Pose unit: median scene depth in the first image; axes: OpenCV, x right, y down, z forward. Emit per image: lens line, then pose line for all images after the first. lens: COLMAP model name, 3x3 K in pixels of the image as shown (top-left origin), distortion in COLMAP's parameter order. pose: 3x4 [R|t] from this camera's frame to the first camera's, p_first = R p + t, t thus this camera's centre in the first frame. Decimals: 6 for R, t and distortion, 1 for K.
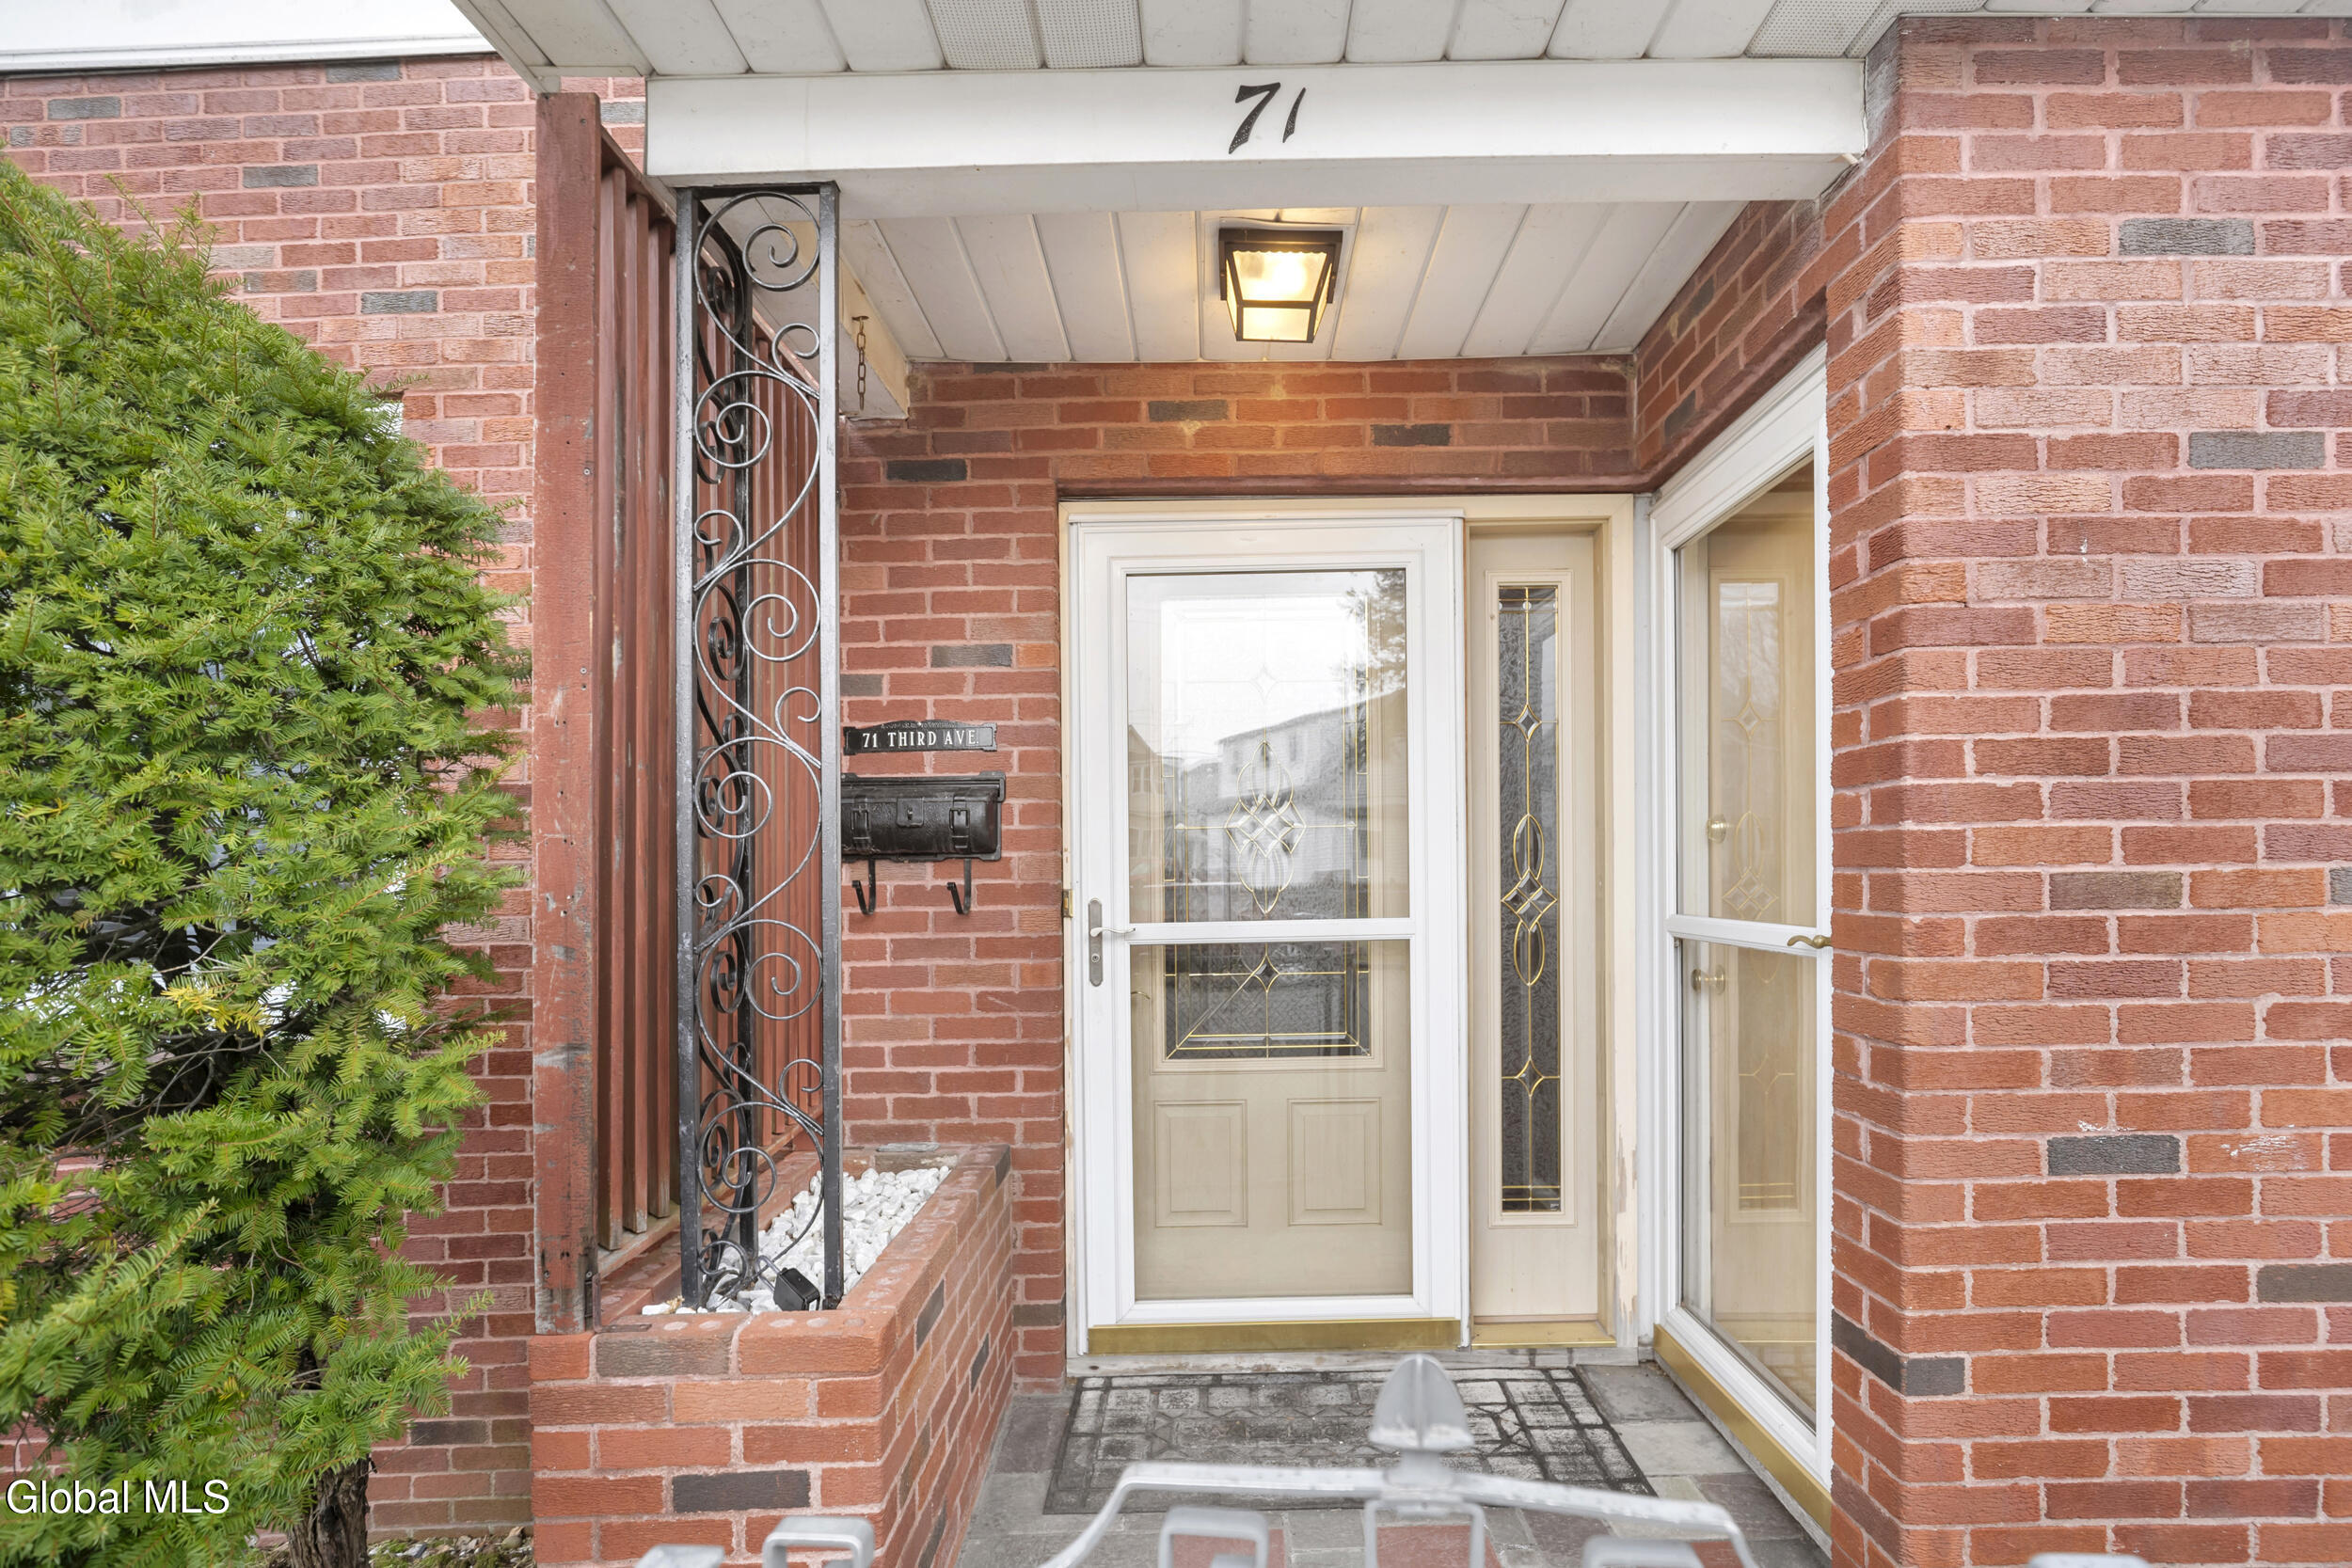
lens RADIAL K [[1271.9, 0, 1184.3], [0, 1271.9, 865.8], [0, 0, 1]] dist [-0.001394, -0.000237]
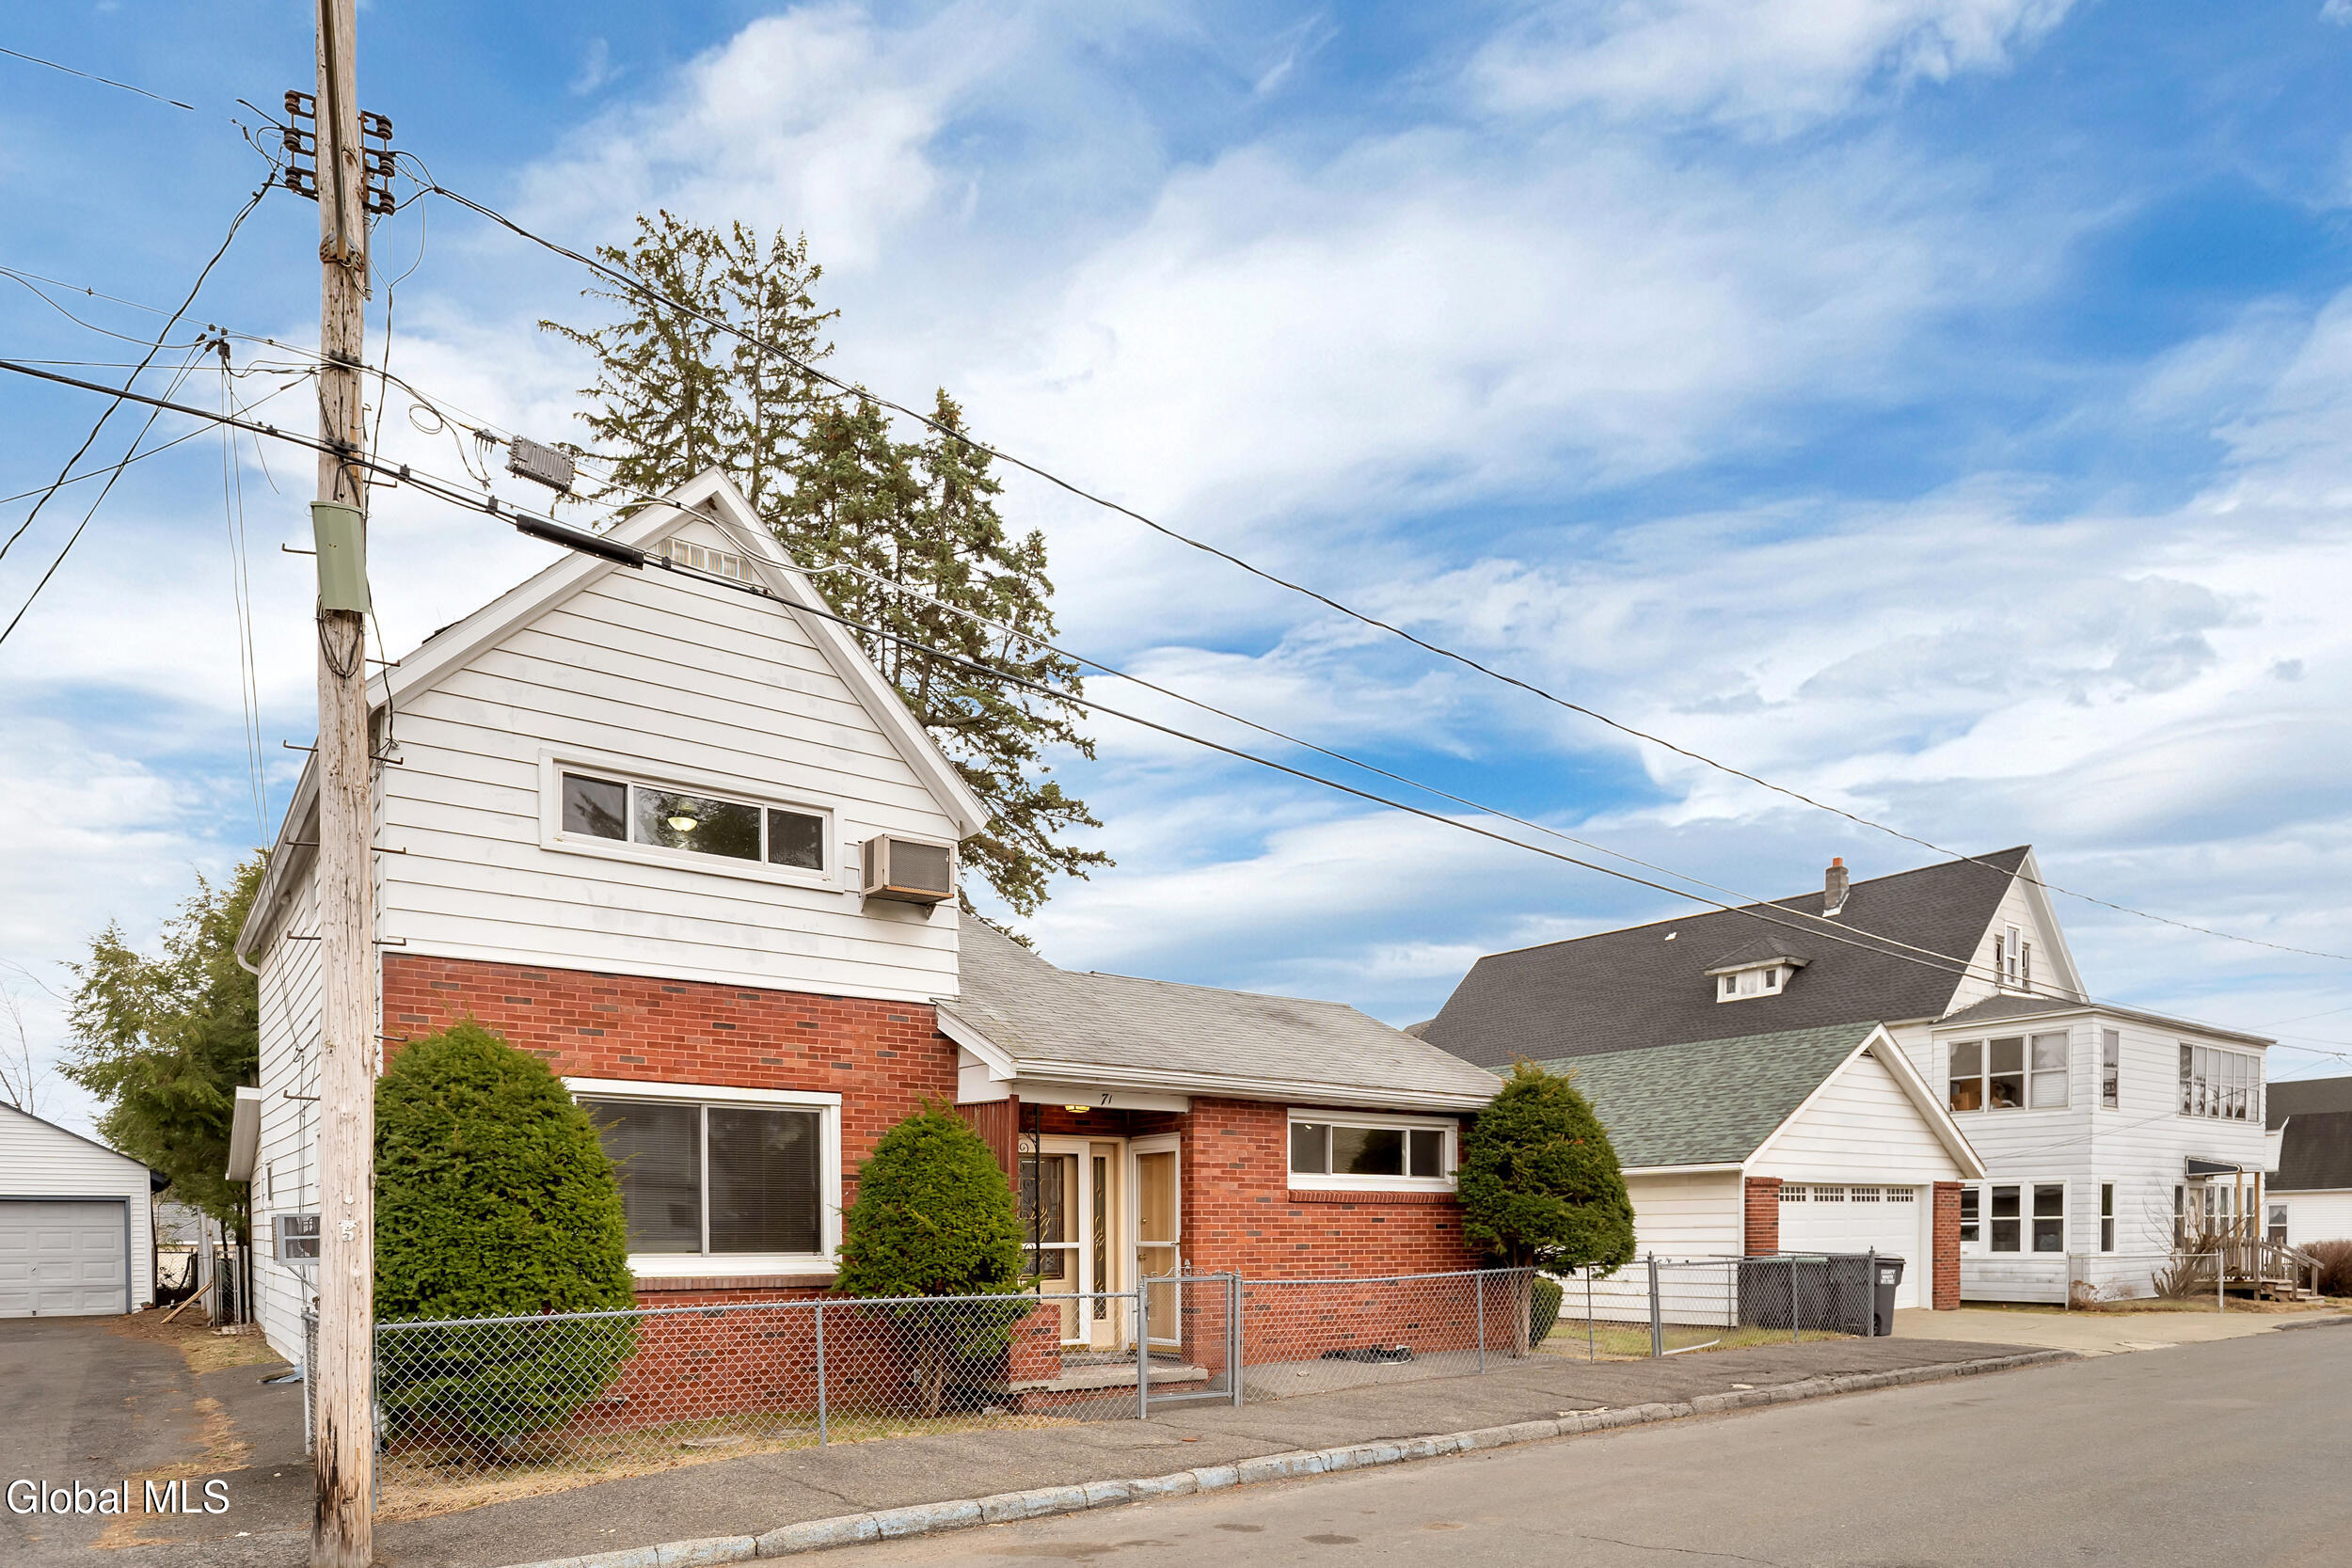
lens RADIAL K [[1372.0, 0, 1176.0], [0, 1372.0, 784.0], [0, 0, 1]] dist [-0.003243, -0.000317]
pose [[0.789293, 0.191352, 0.583439, -2.405836], [0.000083, 0.950167, -0.311741, 0.012567], [-0.614017, 0.246103, 0.749945, -2.836982]]
